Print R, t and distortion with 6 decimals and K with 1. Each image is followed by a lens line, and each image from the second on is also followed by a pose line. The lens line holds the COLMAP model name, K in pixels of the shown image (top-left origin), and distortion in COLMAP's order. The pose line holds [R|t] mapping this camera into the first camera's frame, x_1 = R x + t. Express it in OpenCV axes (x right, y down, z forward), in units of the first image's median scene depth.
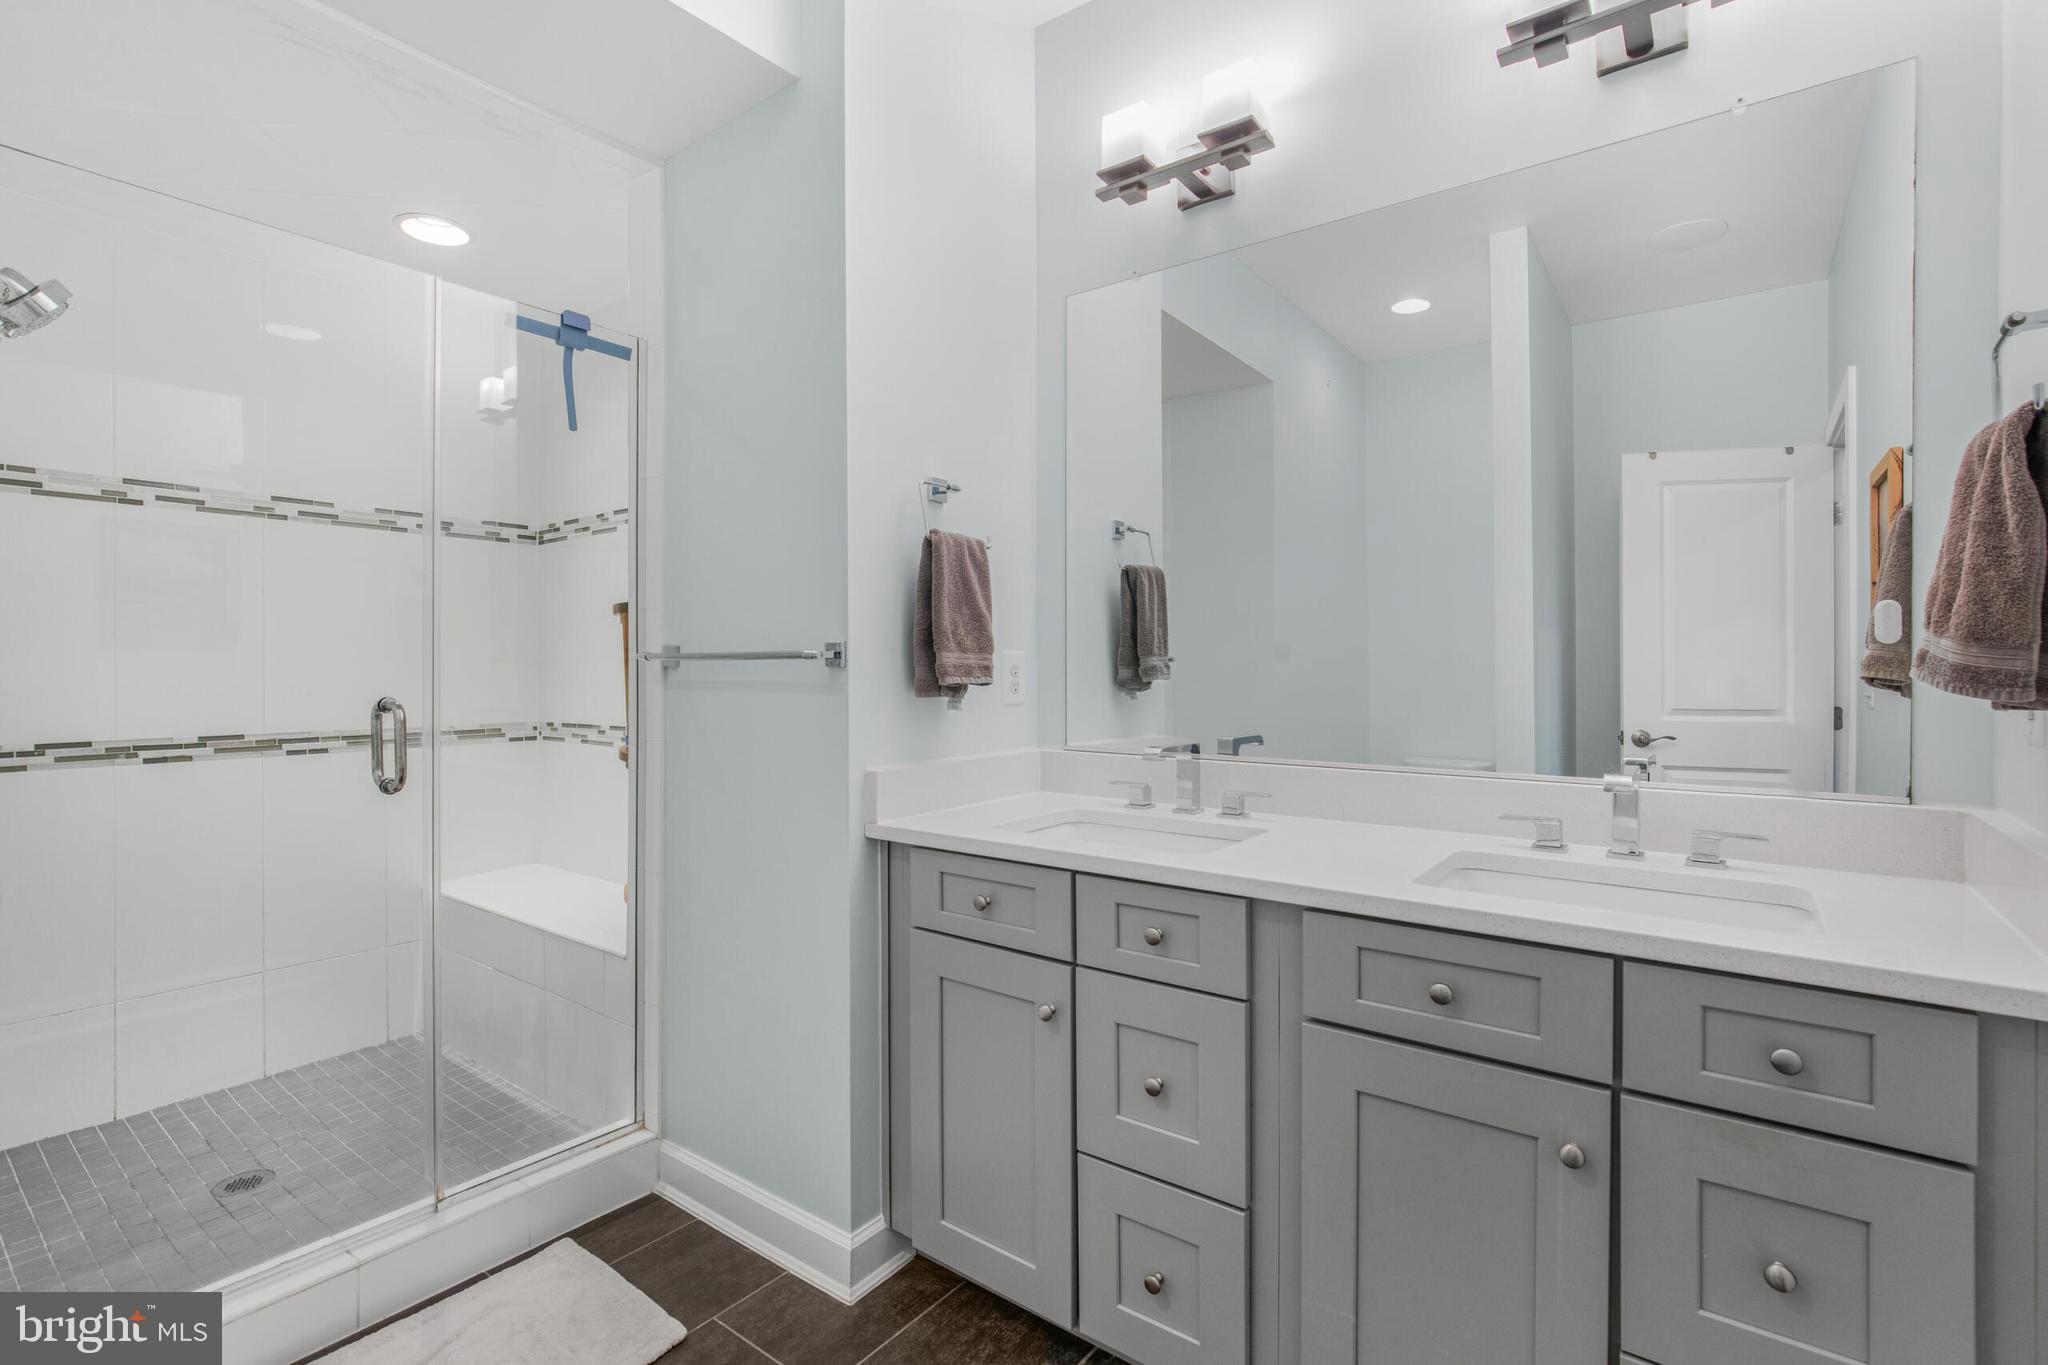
lens RADIAL K [[946.8, 0, 1017.9], [0, 946.8, 670.0], [0, 0, 1]] dist [-0.005453, -0.000081]
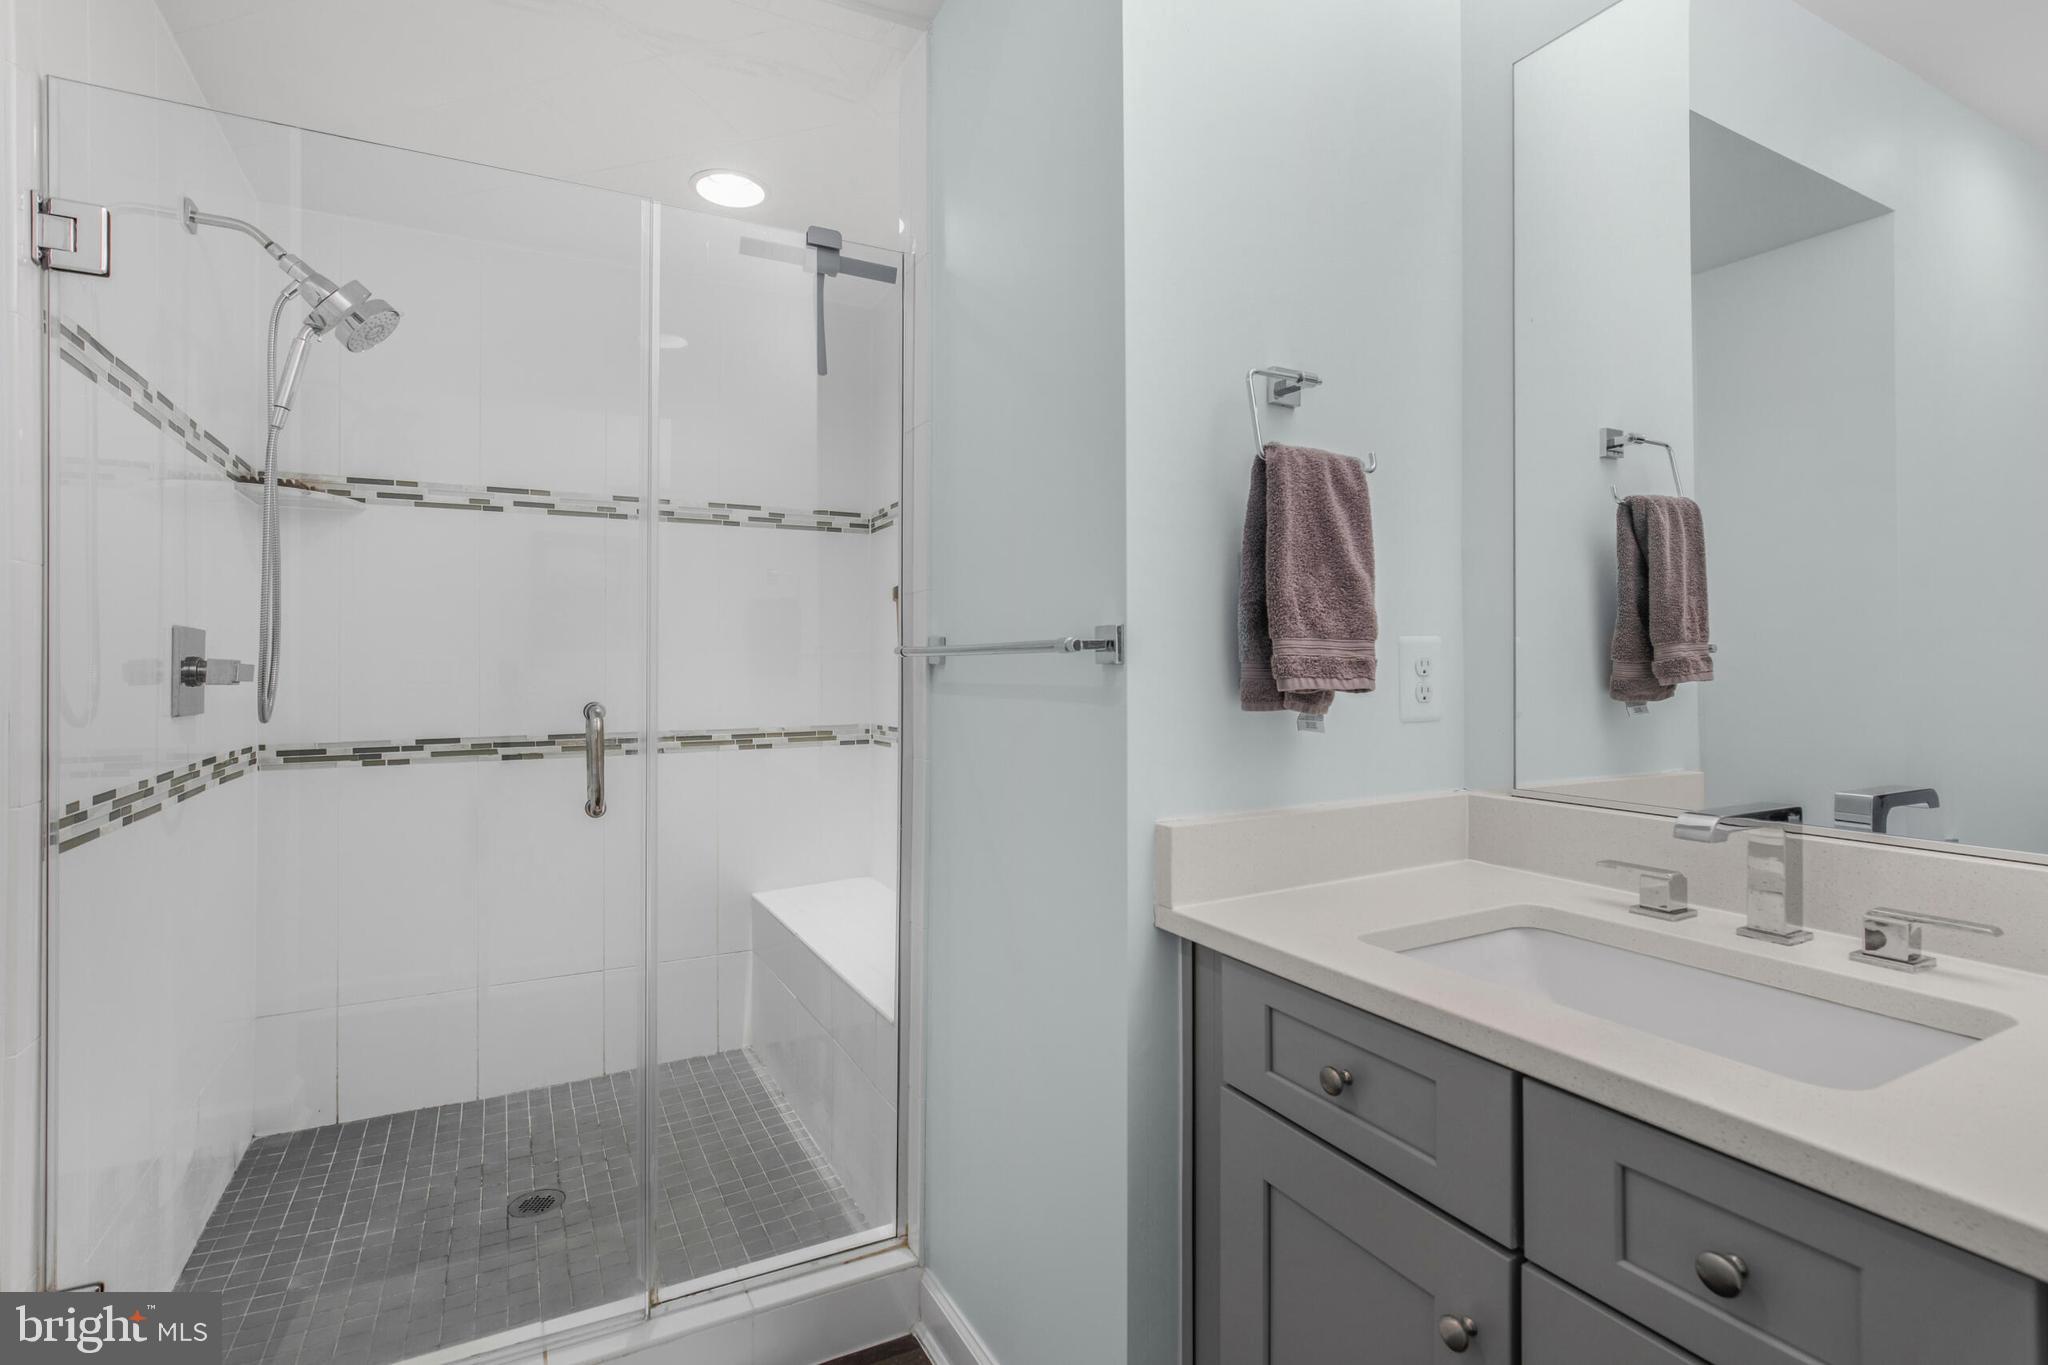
lens RADIAL K [[960.1, 0, 988.3], [0, 960.1, 673.6], [0, 0, 1]] dist [-0.007323, 0.000120]
pose [[0.893989, -0.000291, -0.448089, 0.025754], [0.003465, 0.999974, 0.006263, -0.000533], [0.448076, -0.007151, 0.893967, 0.311388]]
